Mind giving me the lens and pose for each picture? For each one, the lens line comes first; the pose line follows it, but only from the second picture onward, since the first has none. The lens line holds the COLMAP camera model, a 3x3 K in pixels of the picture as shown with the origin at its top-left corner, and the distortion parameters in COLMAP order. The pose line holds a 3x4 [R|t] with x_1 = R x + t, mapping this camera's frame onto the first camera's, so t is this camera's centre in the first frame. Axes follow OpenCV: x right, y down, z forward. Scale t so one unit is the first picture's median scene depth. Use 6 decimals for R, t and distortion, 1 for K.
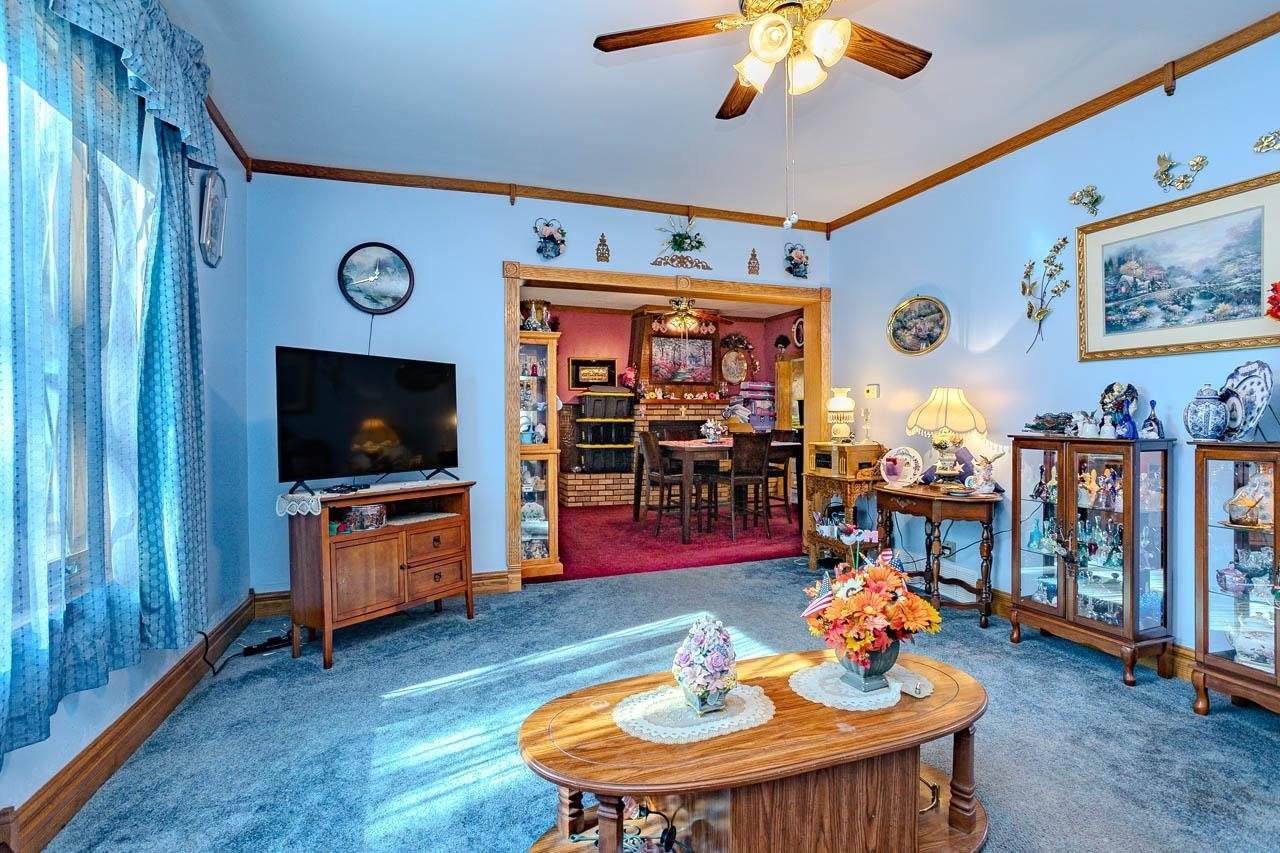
lens RADIAL K [[617.7, 0, 636.4], [0, 617.7, 425.5], [0, 0, 1]] dist [-0.052678, 0.031008]
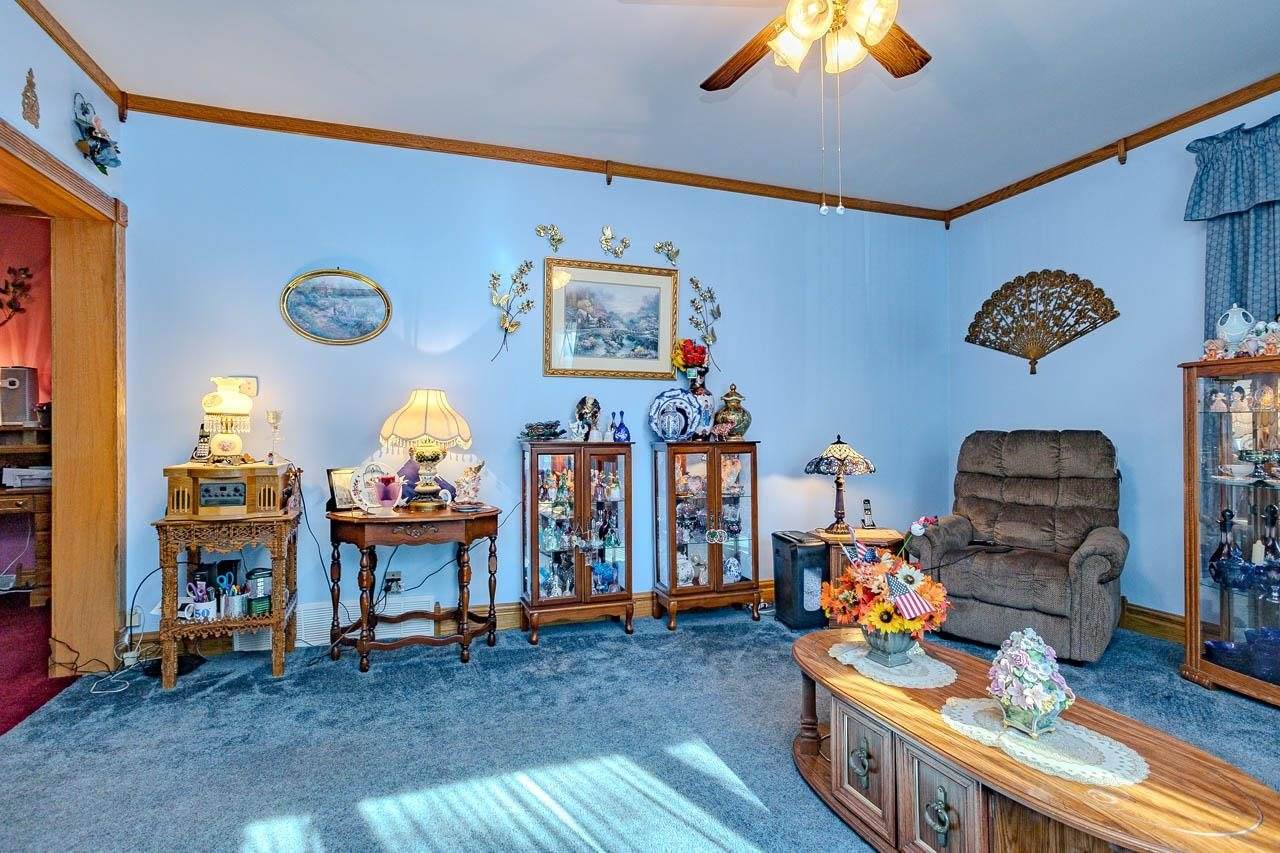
lens RADIAL K [[623.7, 0, 640.0], [0, 623.7, 426.5], [0, 0, 1]] dist [-0.059577, 0.027870]
pose [[0.005923, 0.006226, 0.999963, -0.307203], [0.014651, 0.999873, -0.006312, -0.000580], [-0.999875, 0.014688, 0.005831, 0.591348]]
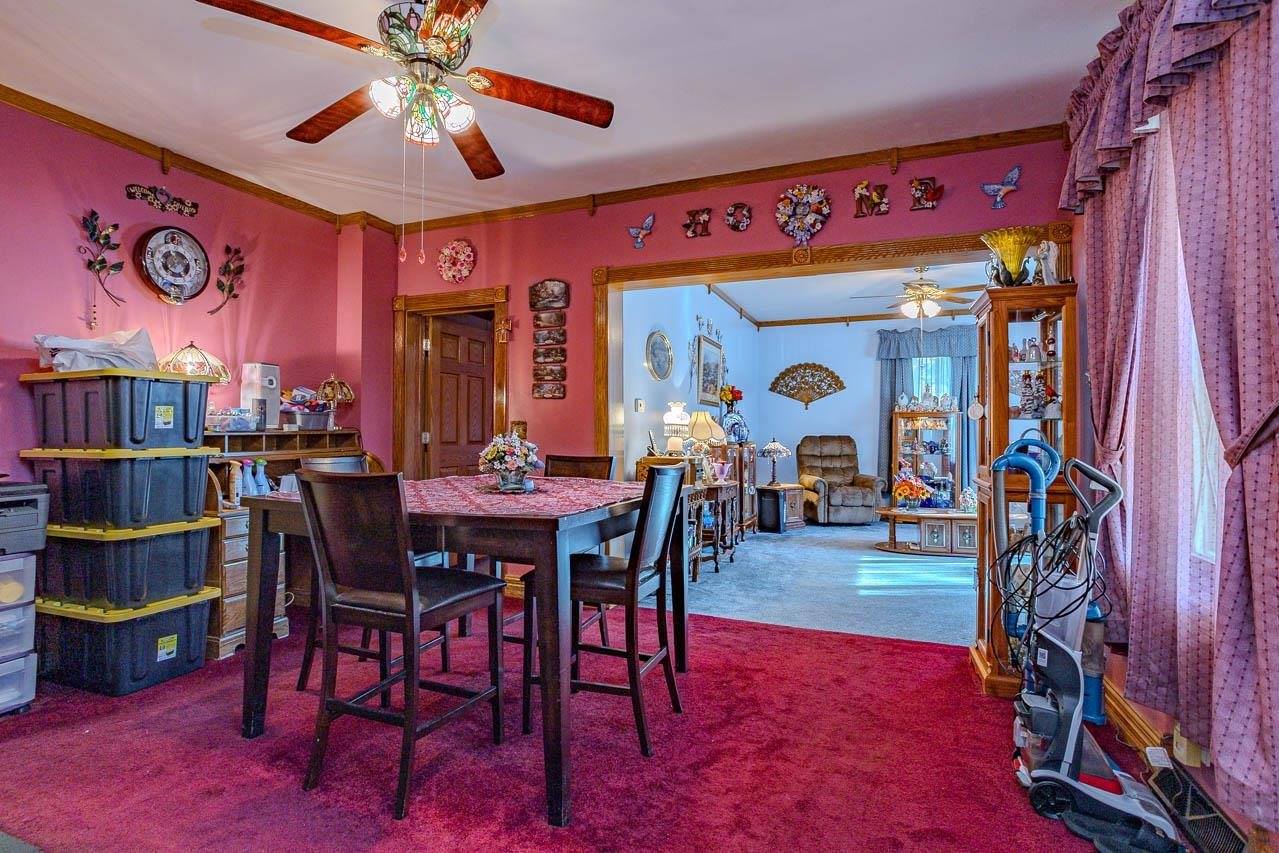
lens RADIAL K [[617.2, 0, 635.9], [0, 617.2, 425.5], [0, 0, 1]] dist [-0.052678, 0.031008]
pose [[-0.739119, 0.007583, 0.673532, -0.328149], [0.007070, 0.999969, -0.003500, -0.021891], [-0.673538, 0.002175, -0.739149, 1.884649]]
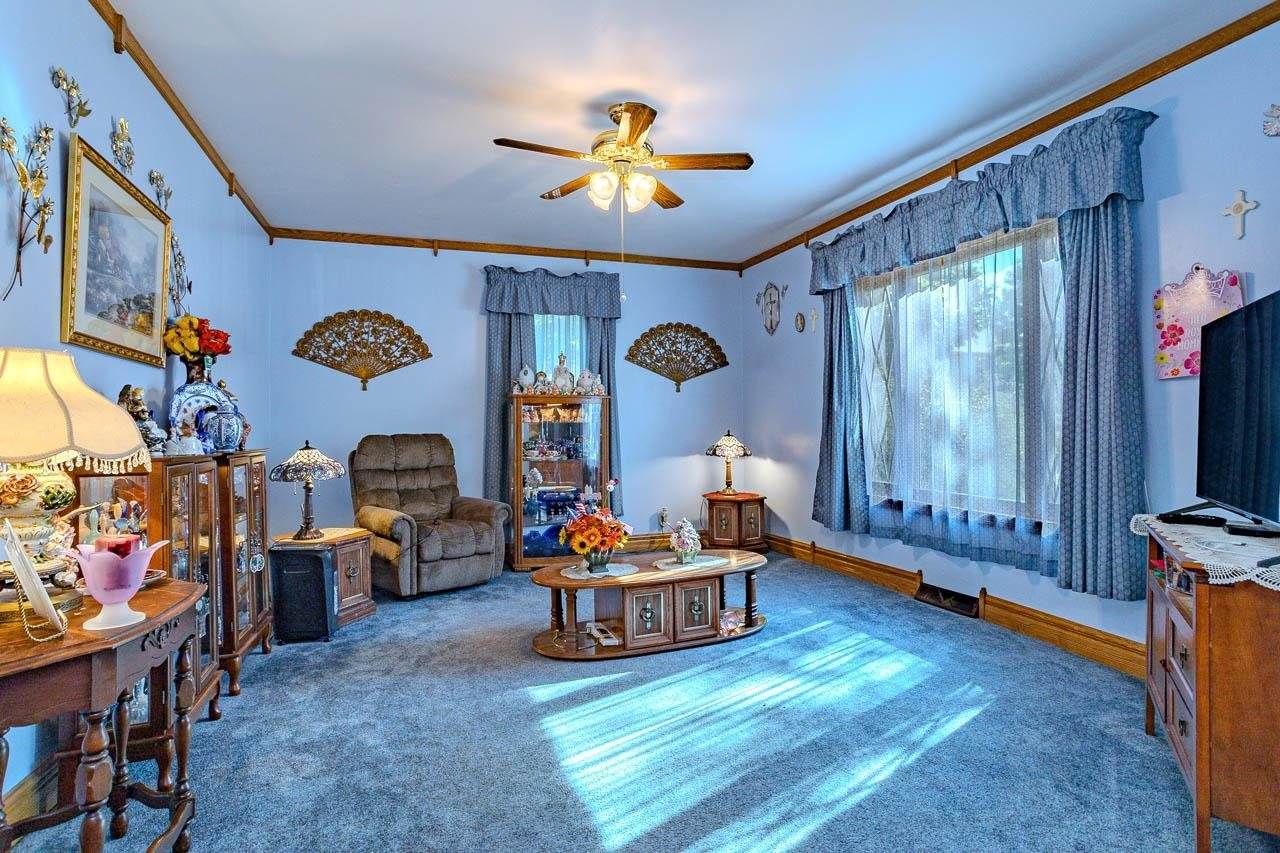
lens RADIAL K [[617.7, 0, 636.4], [0, 617.7, 425.5], [0, 0, 1]] dist [-0.052678, 0.031008]
pose [[-0.999890, 0.014457, 0.003339, 0.099931], [0.014481, 0.999869, 0.007248, -0.010598], [-0.003234, 0.007296, -0.999968, 1.174088]]
